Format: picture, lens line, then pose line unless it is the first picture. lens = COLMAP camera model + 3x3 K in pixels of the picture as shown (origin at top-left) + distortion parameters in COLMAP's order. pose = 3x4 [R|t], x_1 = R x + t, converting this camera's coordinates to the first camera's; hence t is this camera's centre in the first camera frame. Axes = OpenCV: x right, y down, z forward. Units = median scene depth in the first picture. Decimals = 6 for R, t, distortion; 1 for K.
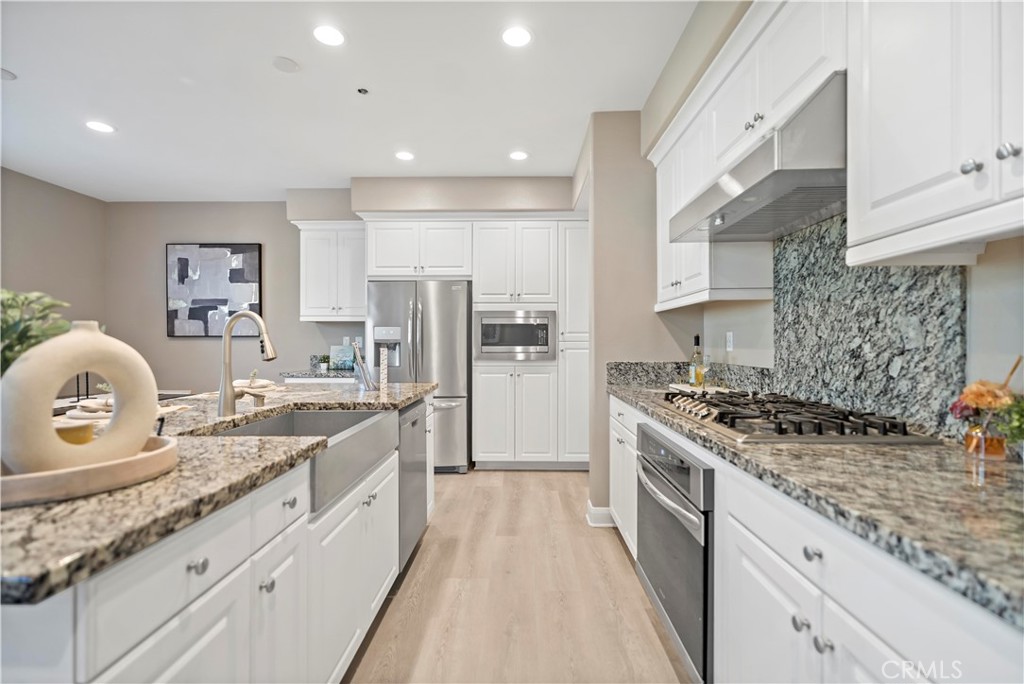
lens RADIAL K [[459.6, 0, 512.0], [0, 459.6, 342.0], [0, 0, 1]] dist [0.003023, 0.000406]
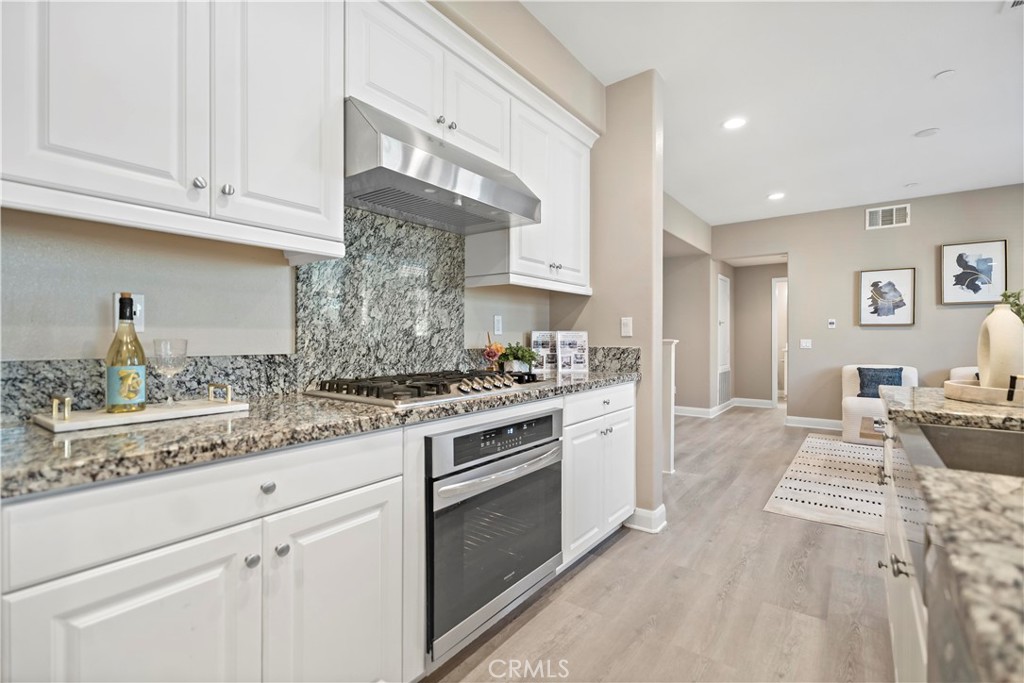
lens RADIAL K [[459.6, 0, 512.0], [0, 459.6, 341.5], [0, 0, 1]] dist [0.003023, 0.000406]
pose [[-0.809246, -0.000169, 0.587470, -0.193947], [0.002436, 0.999990, 0.003643, 0.034414], [-0.587465, 0.004379, -0.809238, 1.372026]]
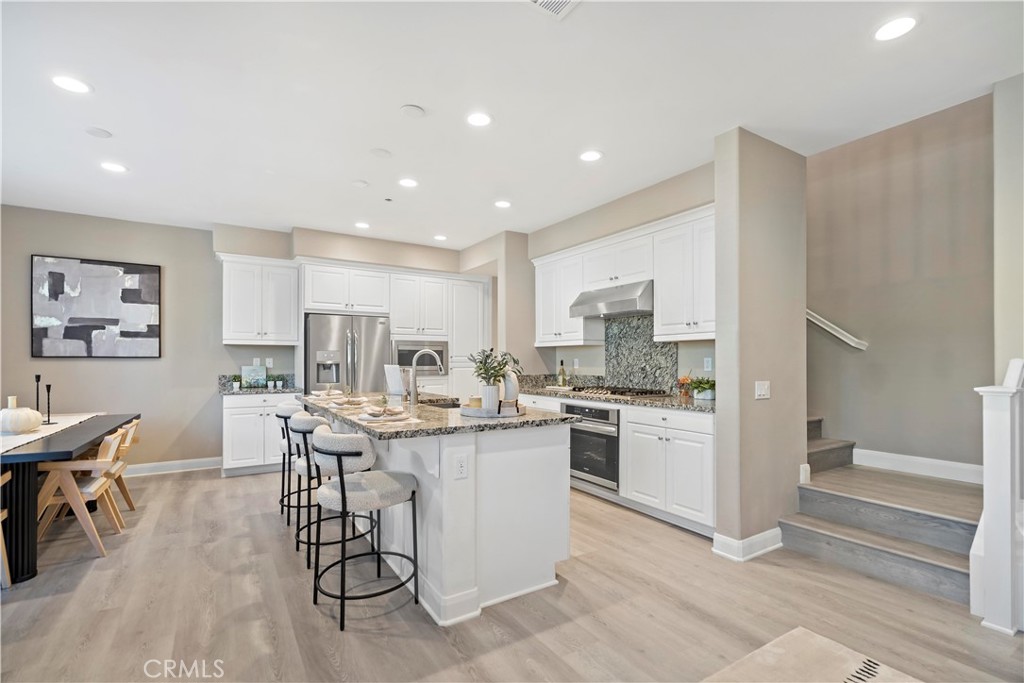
lens RADIAL K [[464.0, 0, 512.5], [0, 464.0, 360.0], [0, 0, 1]] dist [-0.001205, -0.000408]
pose [[0.833985, 0.001922, 0.551784, -1.034320], [-0.002506, 0.999997, 0.000305, -0.018878], [-0.551782, -0.001637, 0.833987, -0.633219]]
